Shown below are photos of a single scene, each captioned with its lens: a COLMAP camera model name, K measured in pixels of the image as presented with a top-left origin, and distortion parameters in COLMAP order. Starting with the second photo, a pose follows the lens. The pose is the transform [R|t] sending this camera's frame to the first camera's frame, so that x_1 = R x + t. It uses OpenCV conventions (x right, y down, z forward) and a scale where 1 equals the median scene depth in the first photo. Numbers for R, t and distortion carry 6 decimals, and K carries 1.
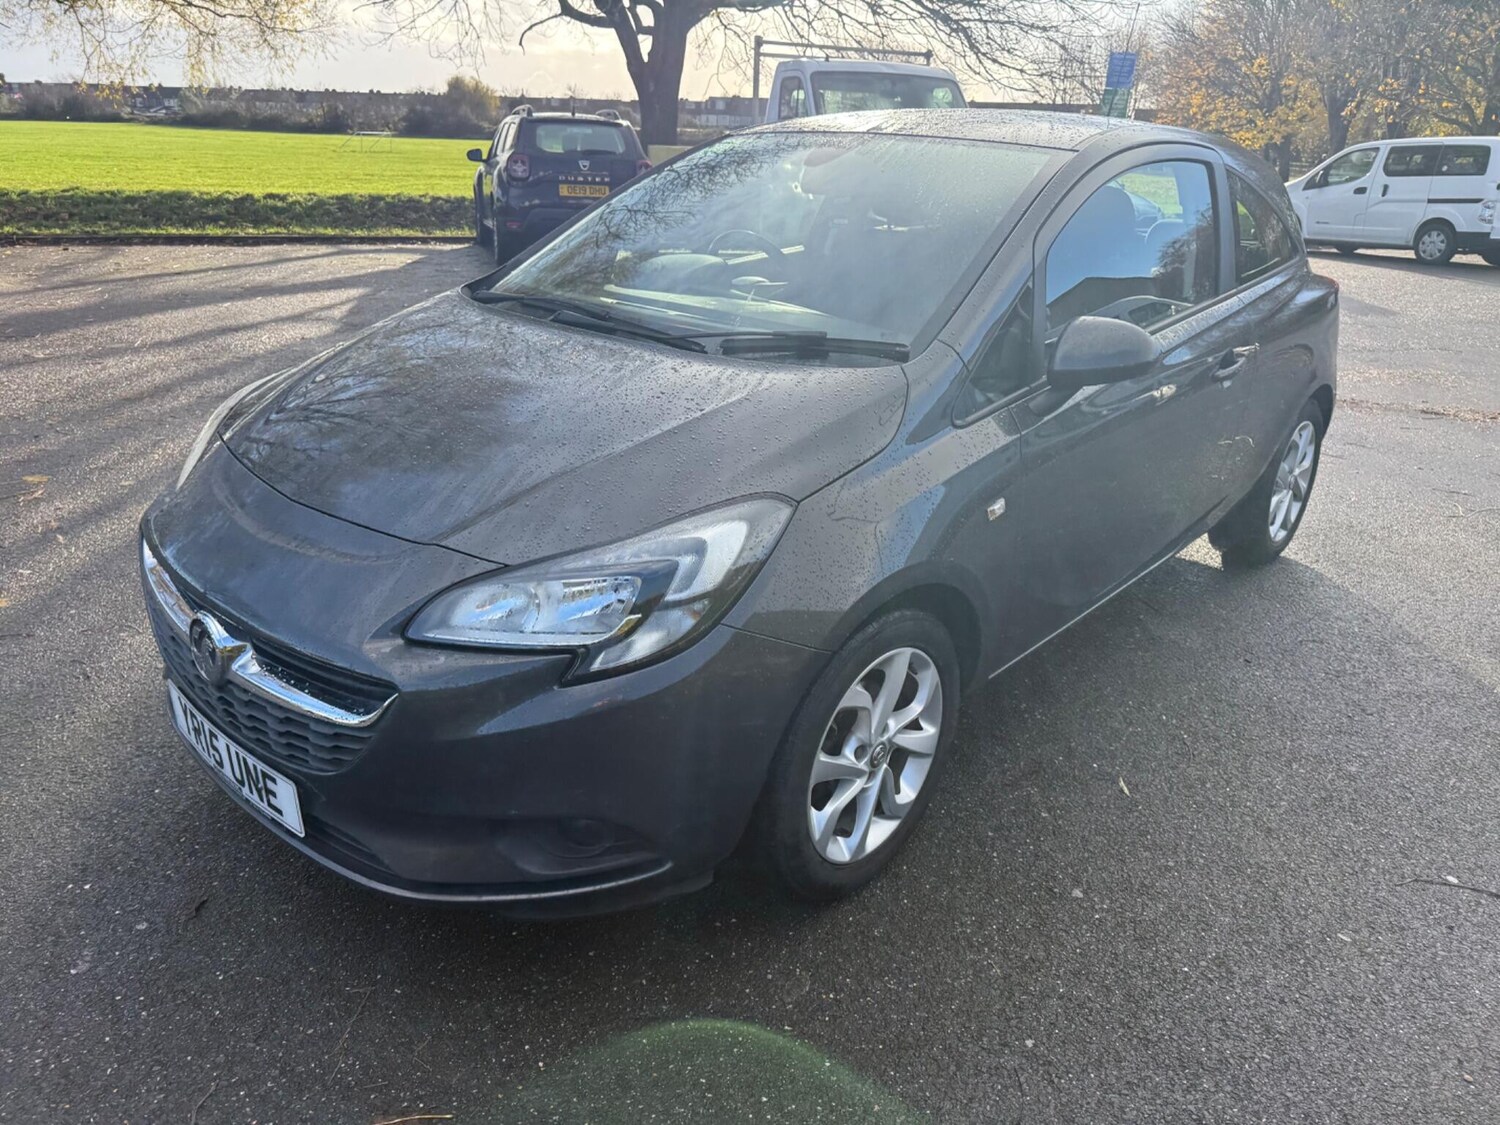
lens RADIAL K [[1104.5, 0, 753.5], [0, 1104.5, 596.4], [0, 0, 1]] dist [0.017174, -0.022135]
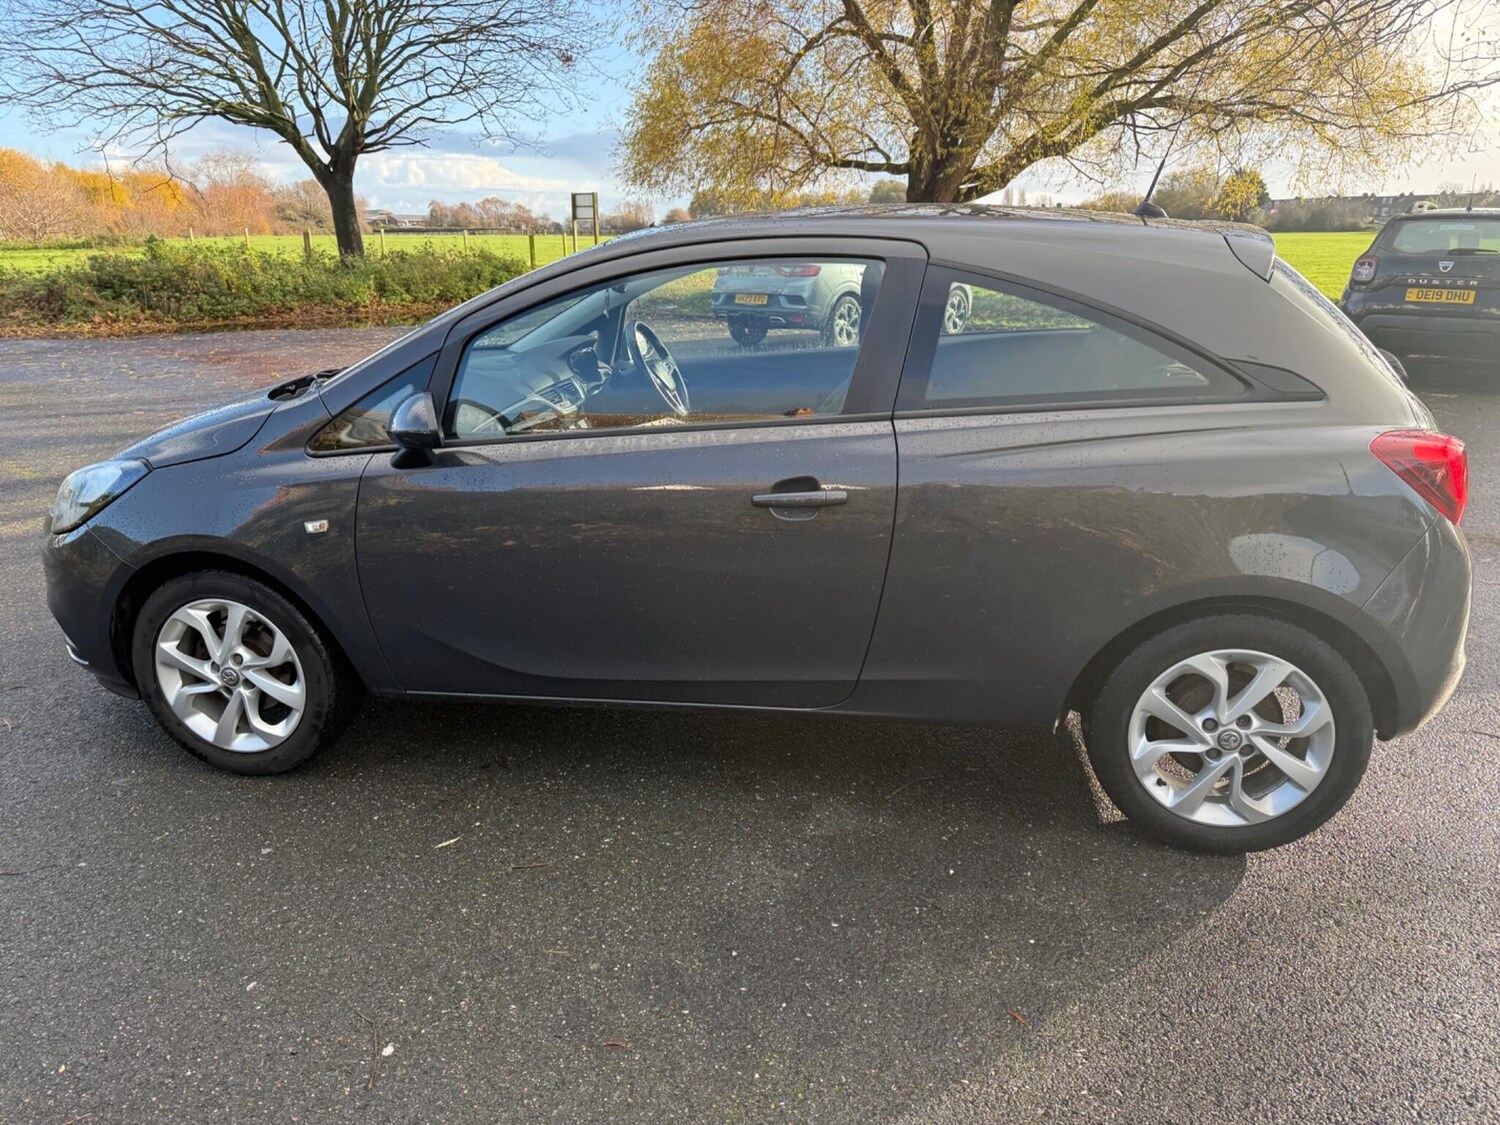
lens RADIAL K [[1115.1, 0, 731.6], [0, 1115.1, 565.6], [0, 0, 1]] dist [0.026227, -0.043351]
pose [[0.495964, 0.214096, -0.841536, 0.337695], [-0.309180, 0.949156, 0.059259, -0.056715], [0.811435, 0.230796, 0.536941, 0.156775]]
